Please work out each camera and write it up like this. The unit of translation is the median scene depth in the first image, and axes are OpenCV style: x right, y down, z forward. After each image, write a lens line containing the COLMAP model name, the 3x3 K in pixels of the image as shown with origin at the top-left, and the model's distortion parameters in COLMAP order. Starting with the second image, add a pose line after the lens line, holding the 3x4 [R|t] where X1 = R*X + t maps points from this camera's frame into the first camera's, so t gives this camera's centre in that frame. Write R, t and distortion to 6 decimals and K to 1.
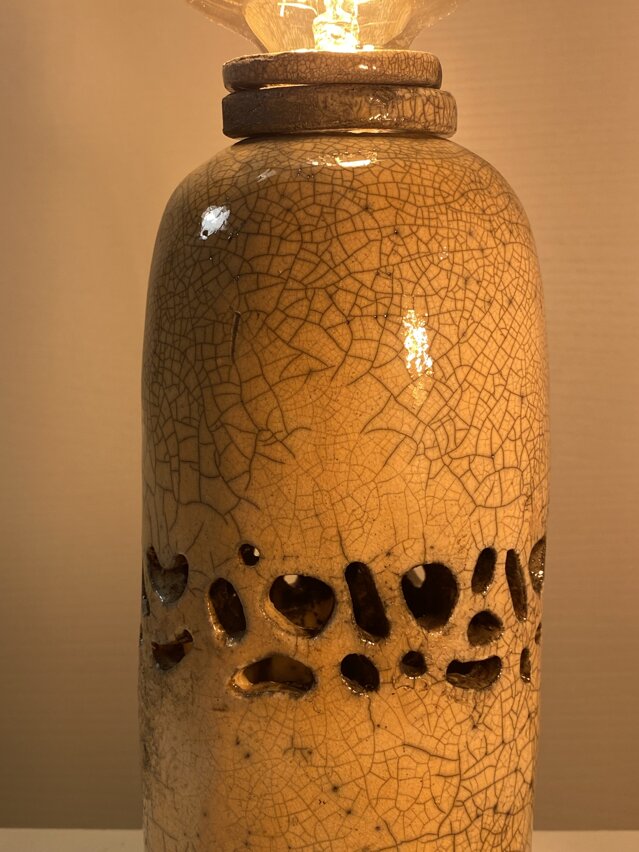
lens RADIAL K [[1168.9, 0, 320.1], [0, 1168.9, 424.5], [0, 0, 1]] dist [0.042101, 0.000000]
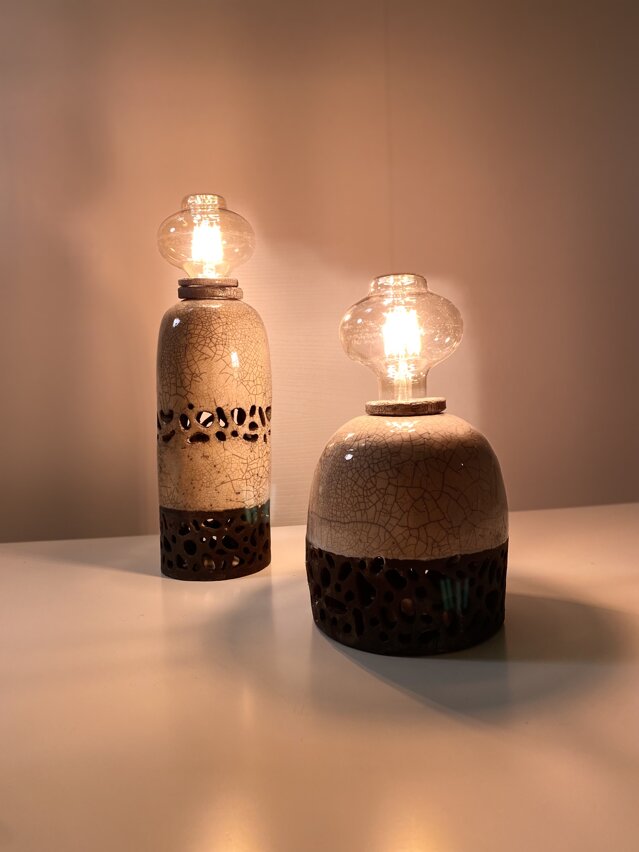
lens RADIAL K [[646.7, 0, 334.7], [0, 646.7, 413.6], [0, 0, 1]] dist [0.051250, -0.095641]
pose [[0.976561, -0.024275, 0.213867, -0.052977], [0.036527, 0.997898, -0.053523, 0.259890], [-0.212118, 0.060080, 0.975395, -1.154222]]
